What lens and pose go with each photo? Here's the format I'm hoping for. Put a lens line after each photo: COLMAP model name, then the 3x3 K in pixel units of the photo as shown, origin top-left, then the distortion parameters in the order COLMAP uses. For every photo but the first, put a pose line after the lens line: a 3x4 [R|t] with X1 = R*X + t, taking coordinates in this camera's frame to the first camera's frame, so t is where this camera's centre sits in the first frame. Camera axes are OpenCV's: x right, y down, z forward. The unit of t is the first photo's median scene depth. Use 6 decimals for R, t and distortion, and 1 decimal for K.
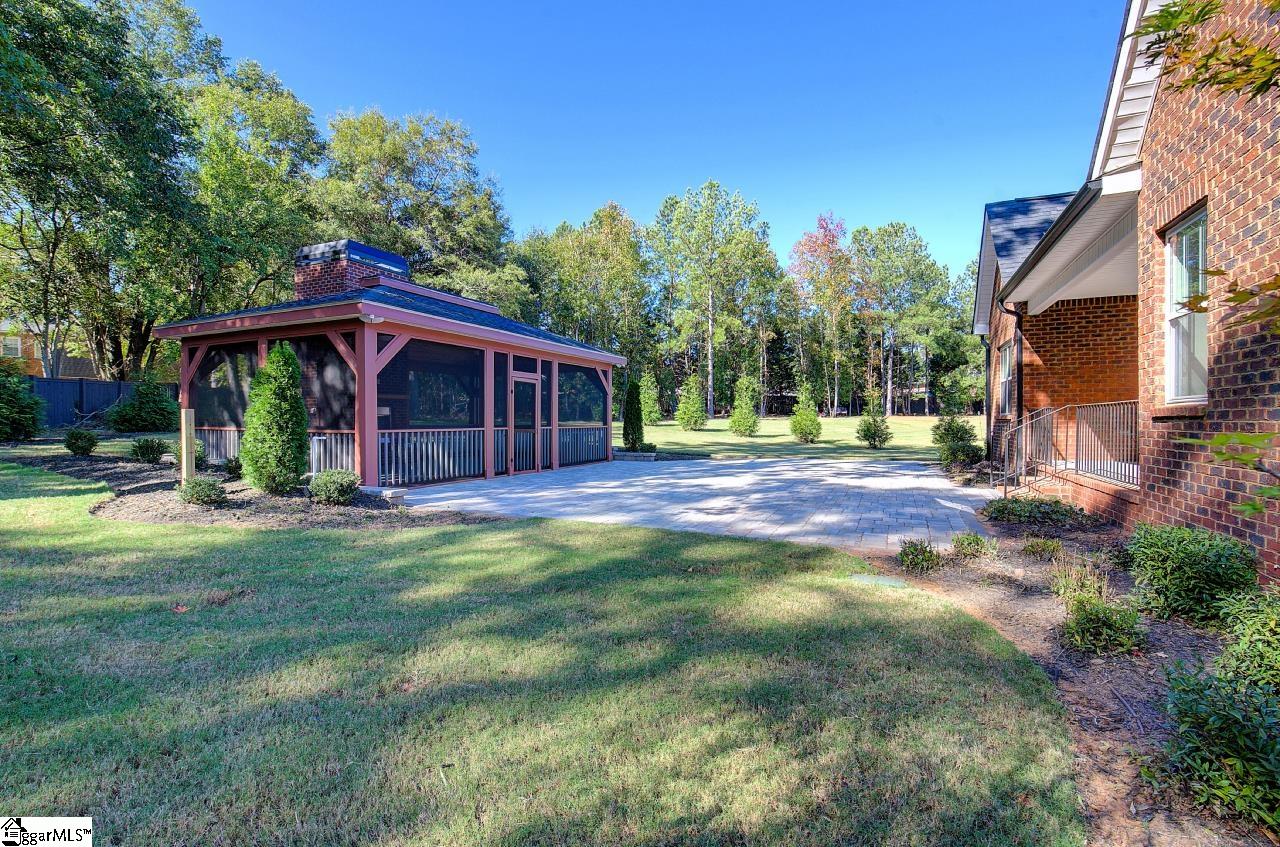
lens RADIAL K [[574.5, 0, 647.3], [0, 574.5, 421.6], [0, 0, 1]] dist [-0.000461, 0.000380]
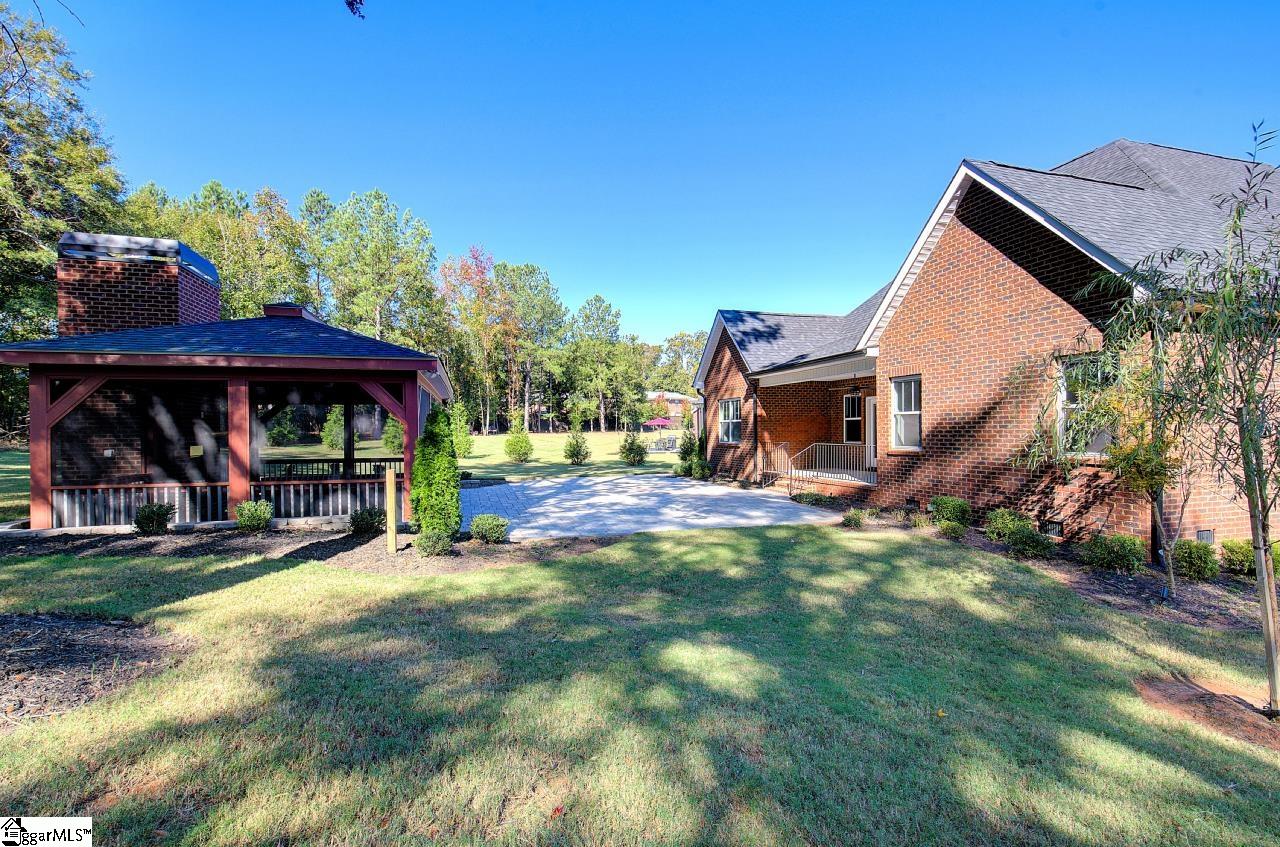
lens RADIAL K [[574.5, 0, 652.9], [0, 574.5, 435.1], [0, 0, 1]] dist [-0.000461, 0.000380]
pose [[0.743154, -0.011010, 0.669029, -0.674722], [0.008867, 0.999939, 0.006606, -0.051985], [-0.669061, 0.001023, 0.743206, -0.056511]]
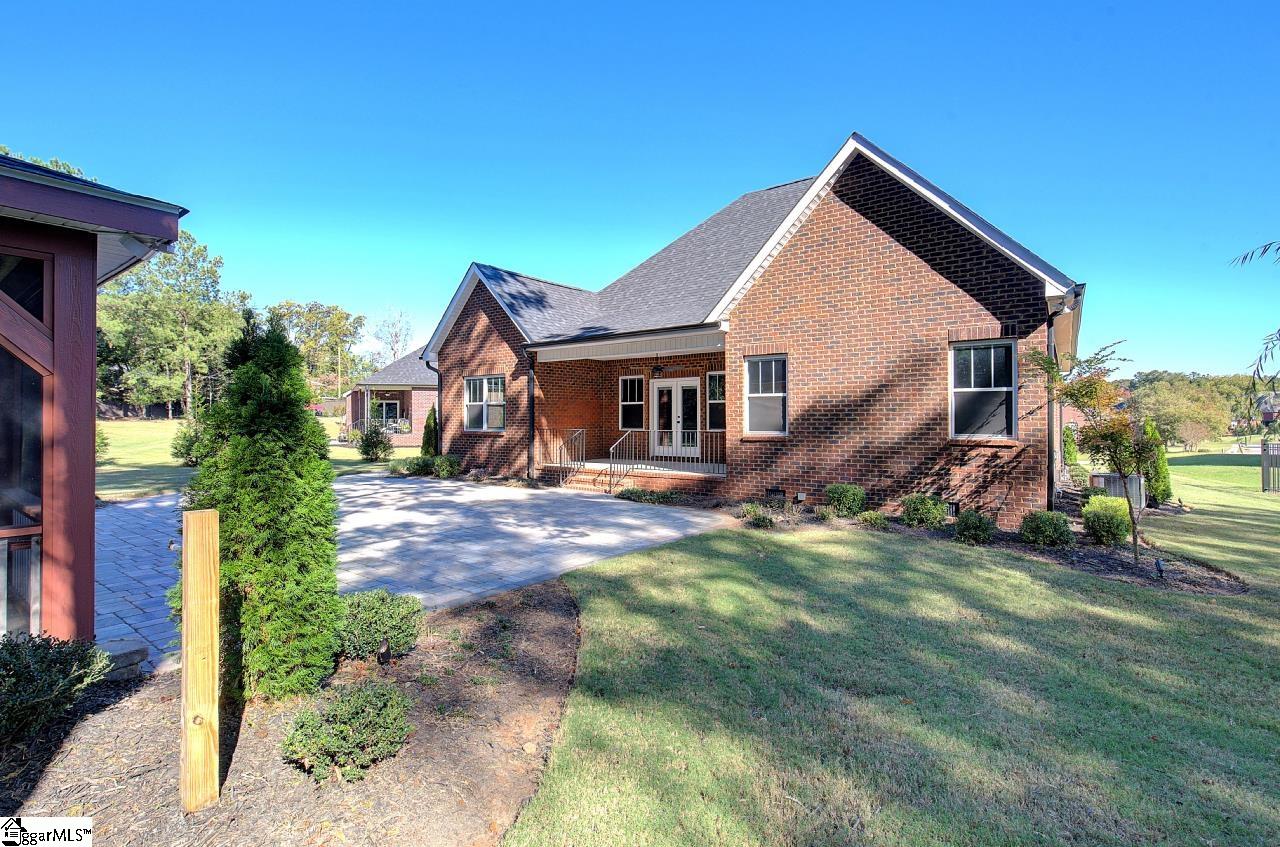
lens RADIAL K [[574.5, 0, 645.3], [0, 574.5, 409.9], [0, 0, 1]] dist [-0.000461, 0.000380]
pose [[0.202114, 0.016623, 0.979221, -0.612665], [0.003633, 0.999836, -0.017723, -0.039663], [-0.979355, 0.007139, 0.202021, 0.429004]]
